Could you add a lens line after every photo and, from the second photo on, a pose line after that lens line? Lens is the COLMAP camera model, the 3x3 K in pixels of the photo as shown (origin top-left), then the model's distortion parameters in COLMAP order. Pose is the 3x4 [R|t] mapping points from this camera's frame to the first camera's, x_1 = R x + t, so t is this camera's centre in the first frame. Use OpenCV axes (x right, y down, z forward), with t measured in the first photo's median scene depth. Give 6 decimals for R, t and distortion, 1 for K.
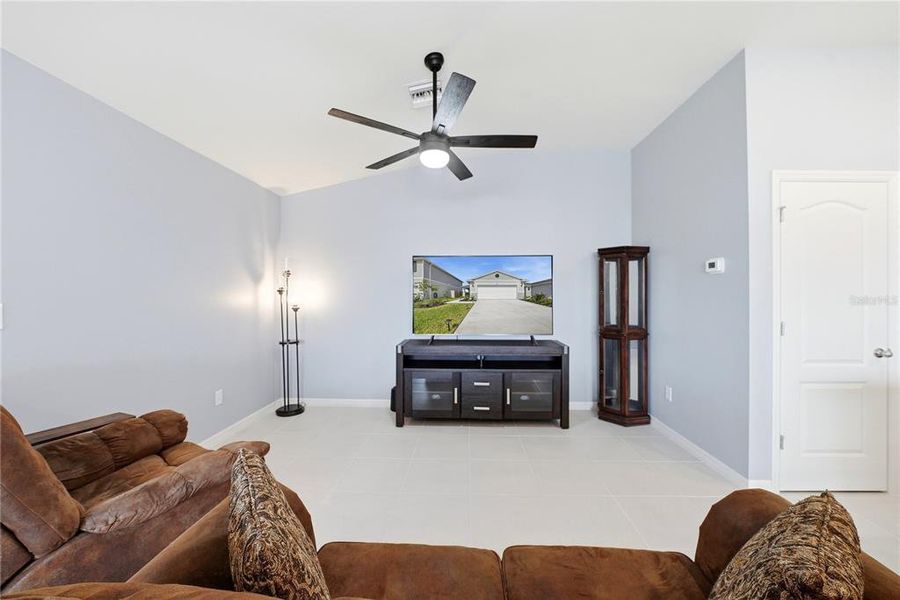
lens RADIAL K [[322.1, 0, 454.0], [0, 322.1, 296.0], [0, 0, 1]] dist [-0.031649, 0.005070]
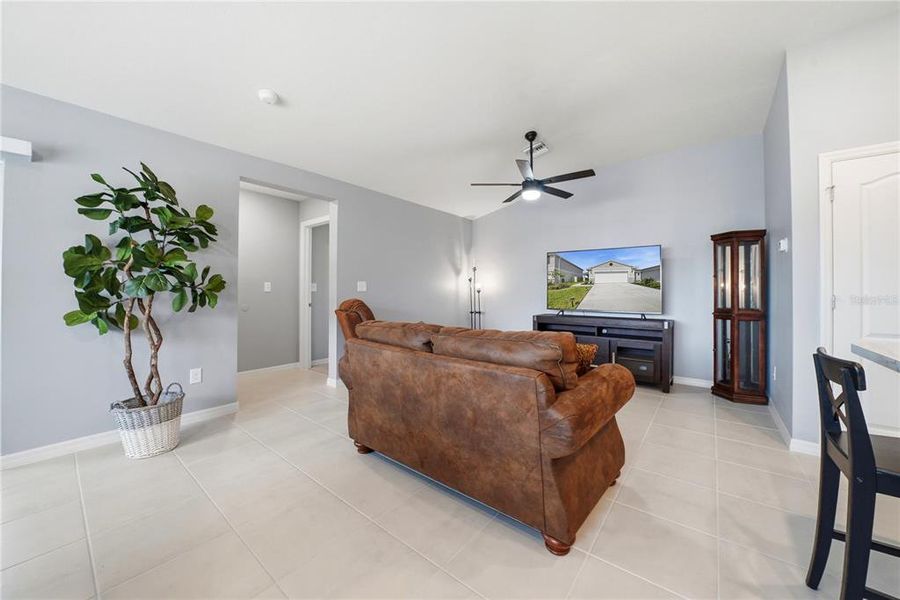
lens RADIAL K [[322.1, 0, 454.0], [0, 322.1, 296.0], [0, 0, 1]] dist [-0.031649, 0.005070]
pose [[0.799924, 0.016735, -0.599868, 0.391982], [-0.012089, 0.999858, 0.011774, 0.053452], [0.599980, -0.002167, 0.800012, -0.365112]]
